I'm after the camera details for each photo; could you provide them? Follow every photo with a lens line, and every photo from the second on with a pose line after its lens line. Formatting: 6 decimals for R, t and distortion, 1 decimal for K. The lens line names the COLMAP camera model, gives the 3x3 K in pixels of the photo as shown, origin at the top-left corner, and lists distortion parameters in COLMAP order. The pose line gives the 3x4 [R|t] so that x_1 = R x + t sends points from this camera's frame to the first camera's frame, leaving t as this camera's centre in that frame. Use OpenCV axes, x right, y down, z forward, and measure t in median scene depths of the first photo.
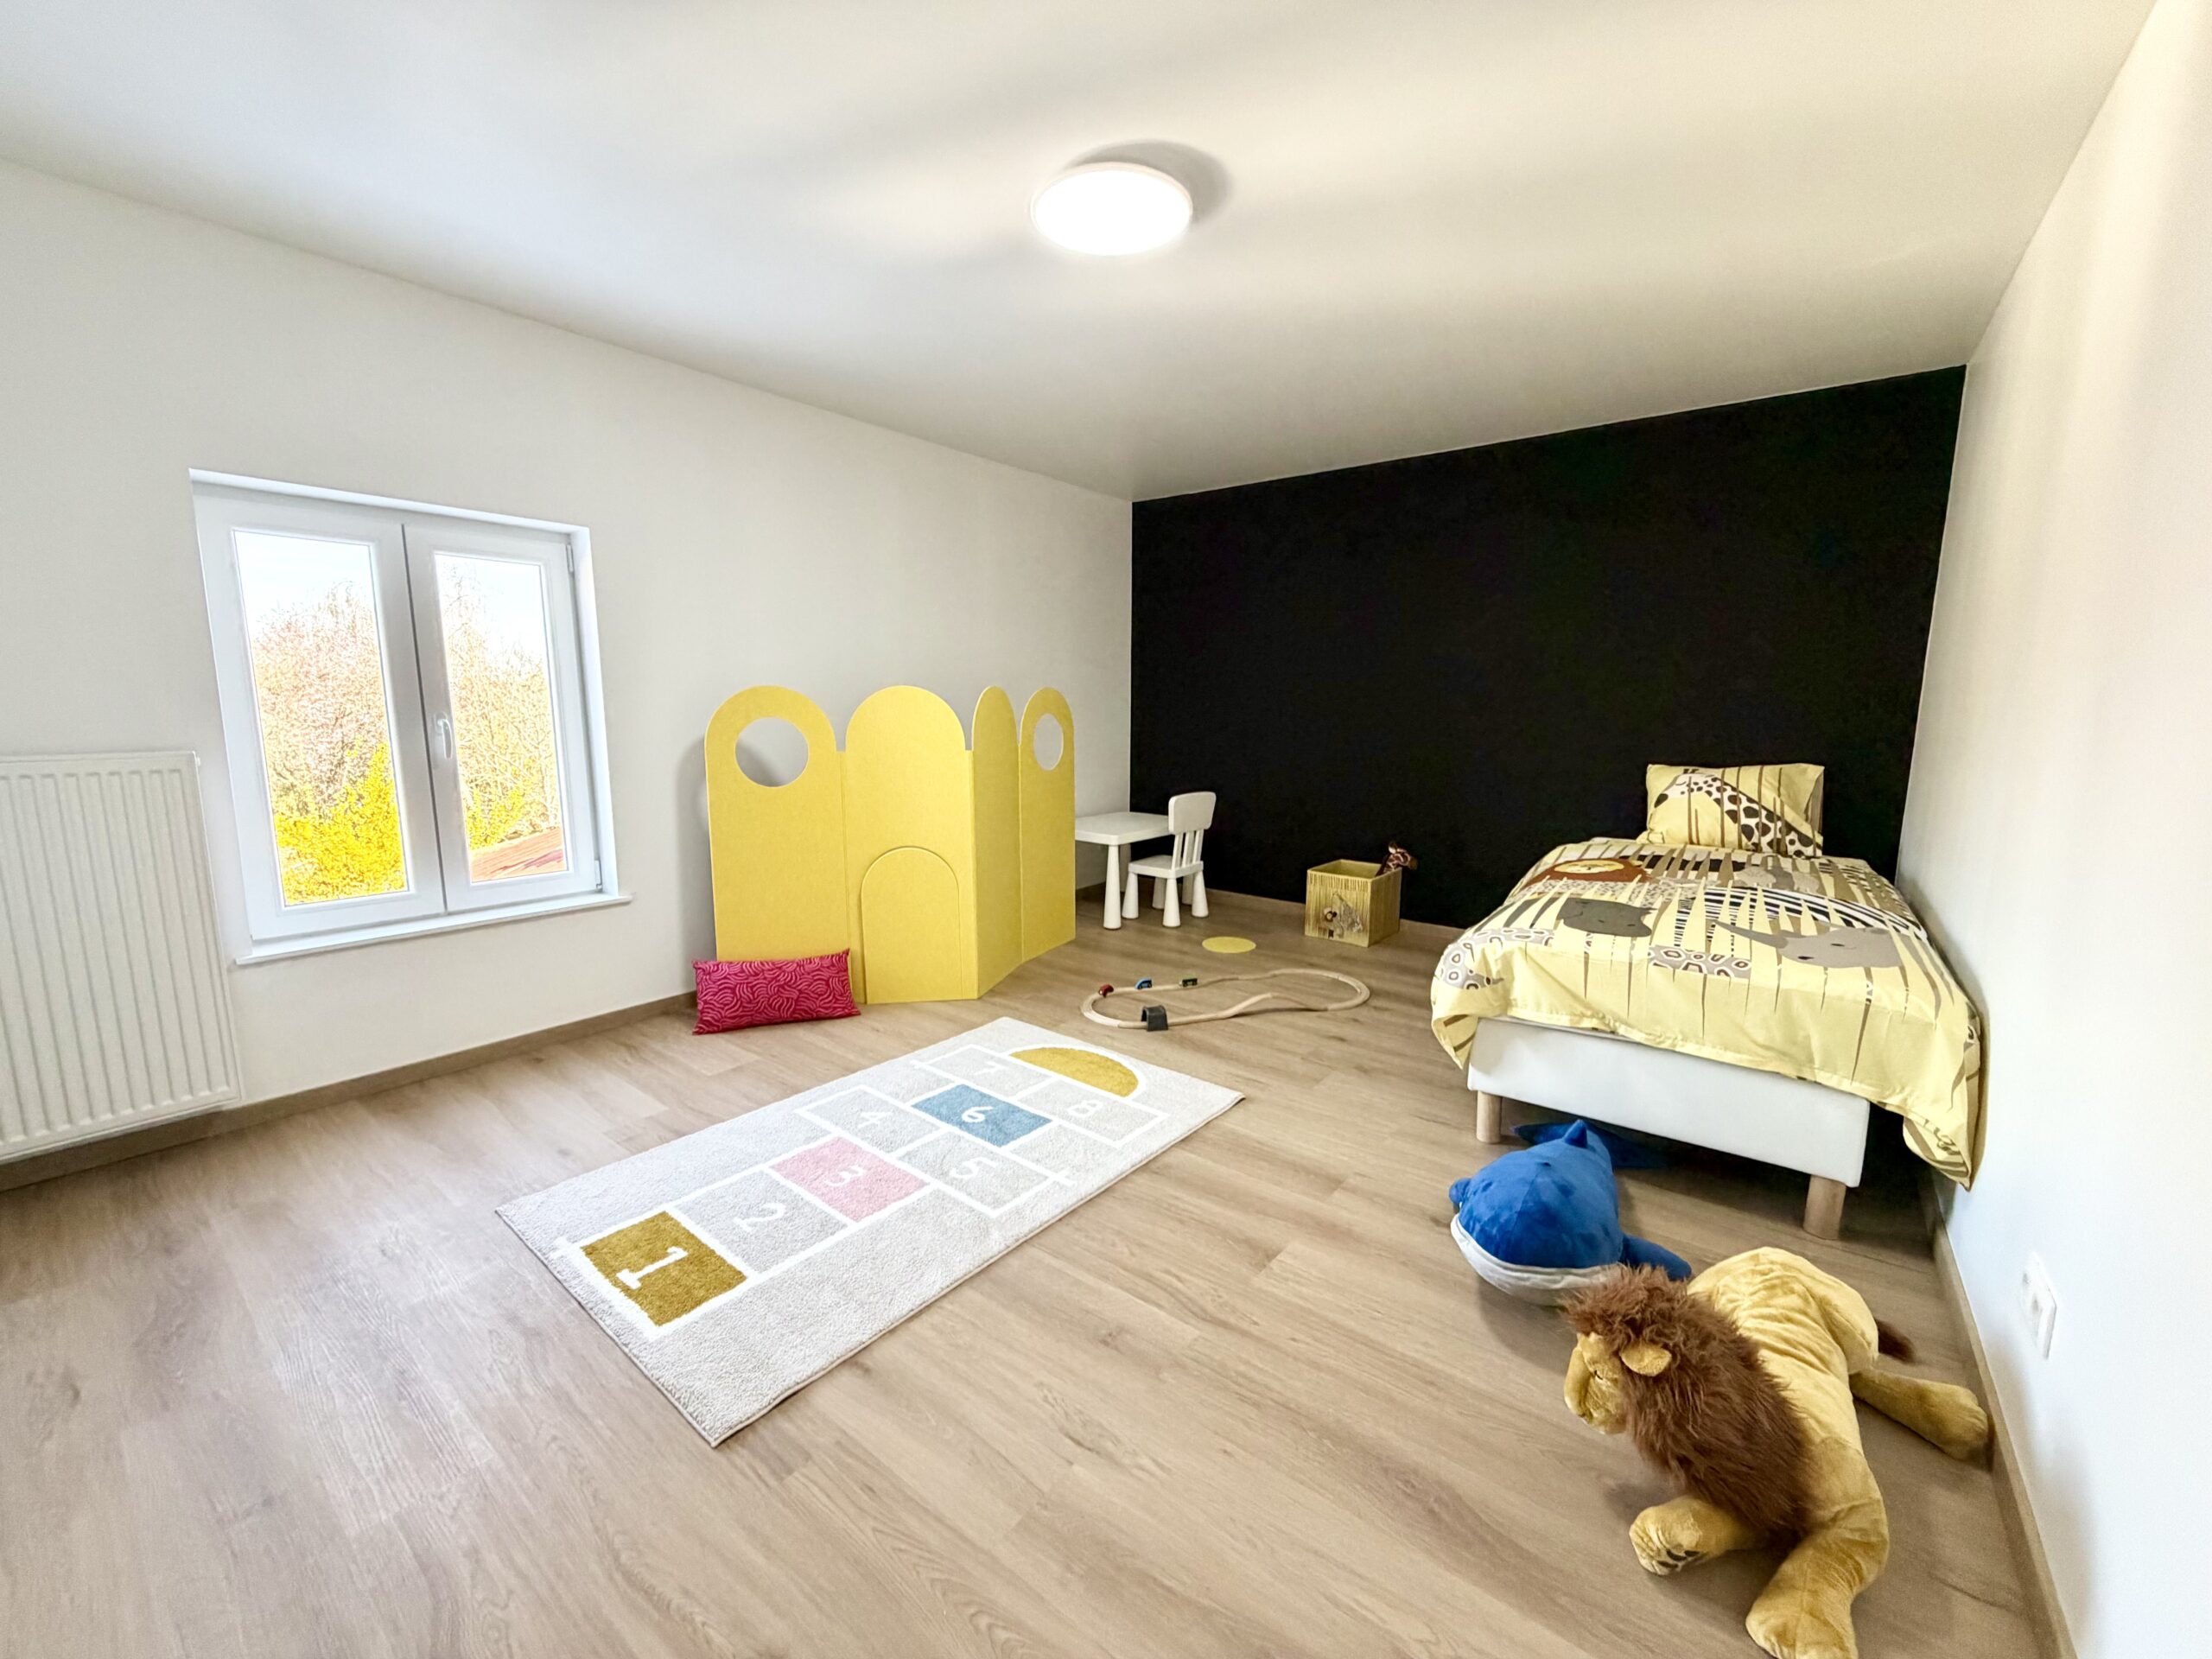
lens RADIAL K [[880.9, 0, 1099.5], [0, 880.9, 838.7], [0, 0, 1]] dist [0.001241, -0.000265]
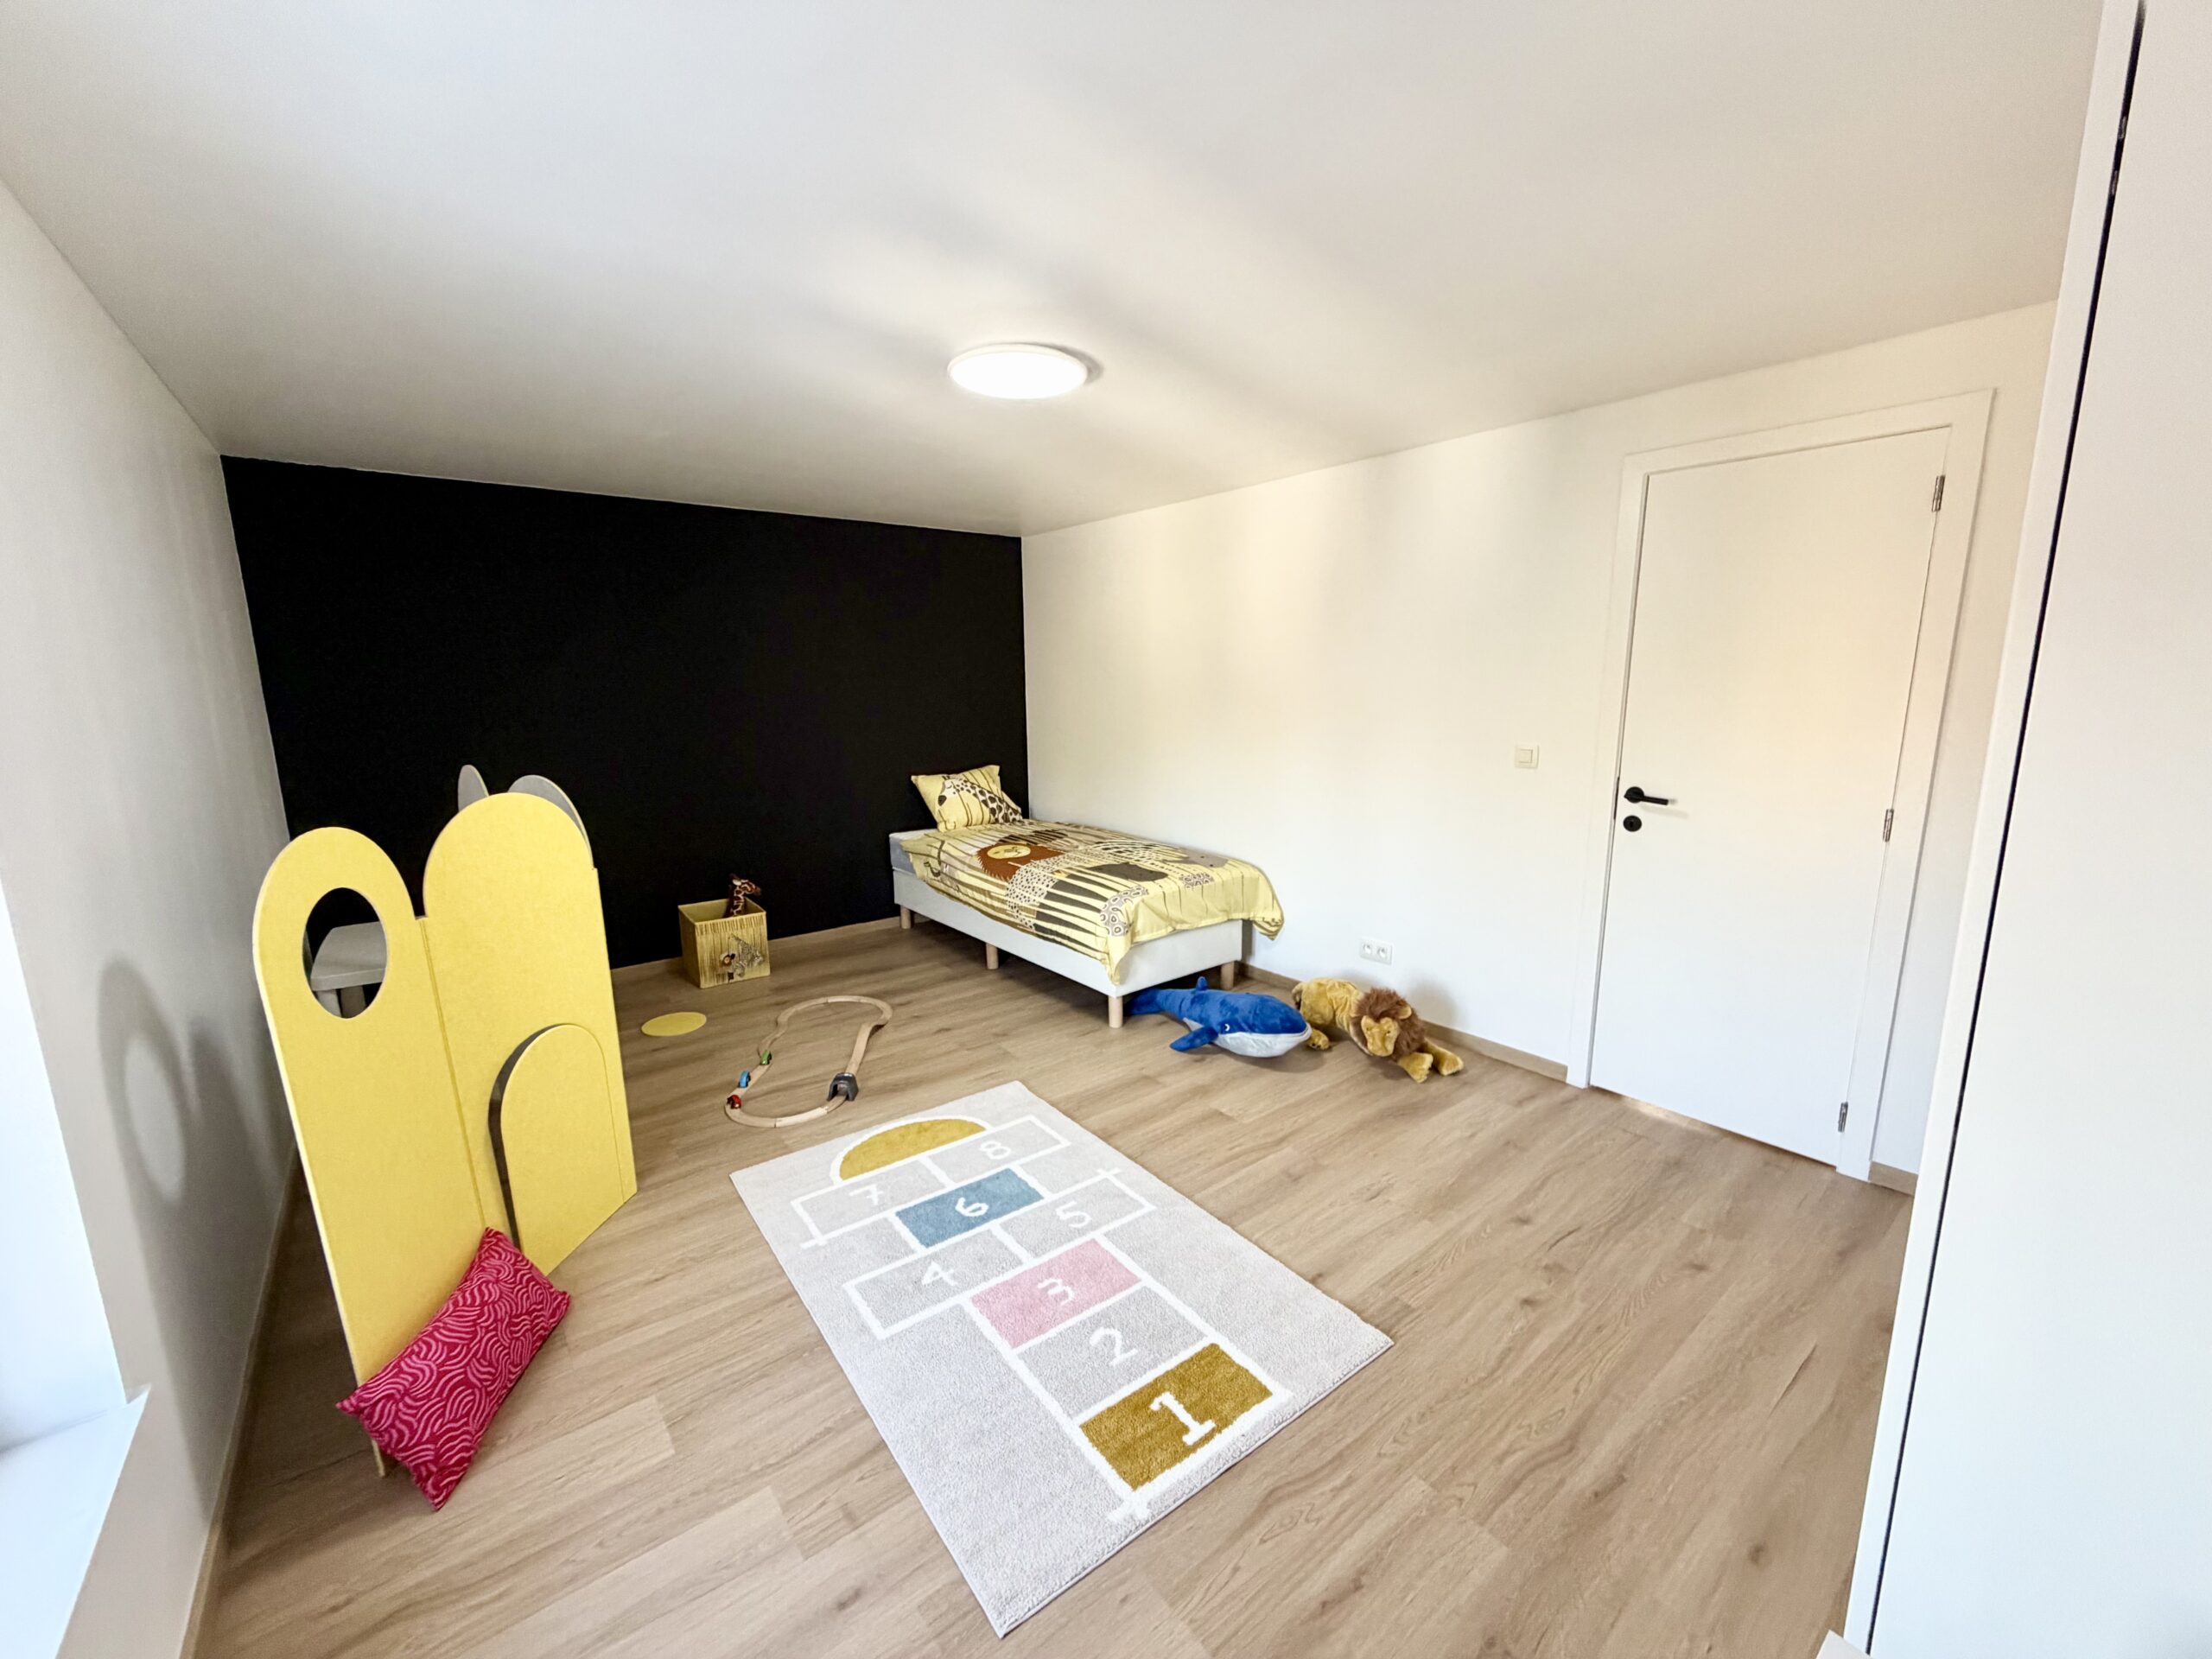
lens RADIAL K [[880.9, 0, 1099.5], [0, 880.9, 838.7], [0, 0, 1]] dist [0.001241, -0.000265]
pose [[0.236153, -0.184085, 0.954120, -0.919312], [0.159481, 0.975920, 0.148819, -0.207093], [-0.958539, 0.117020, 0.259824, 0.517129]]
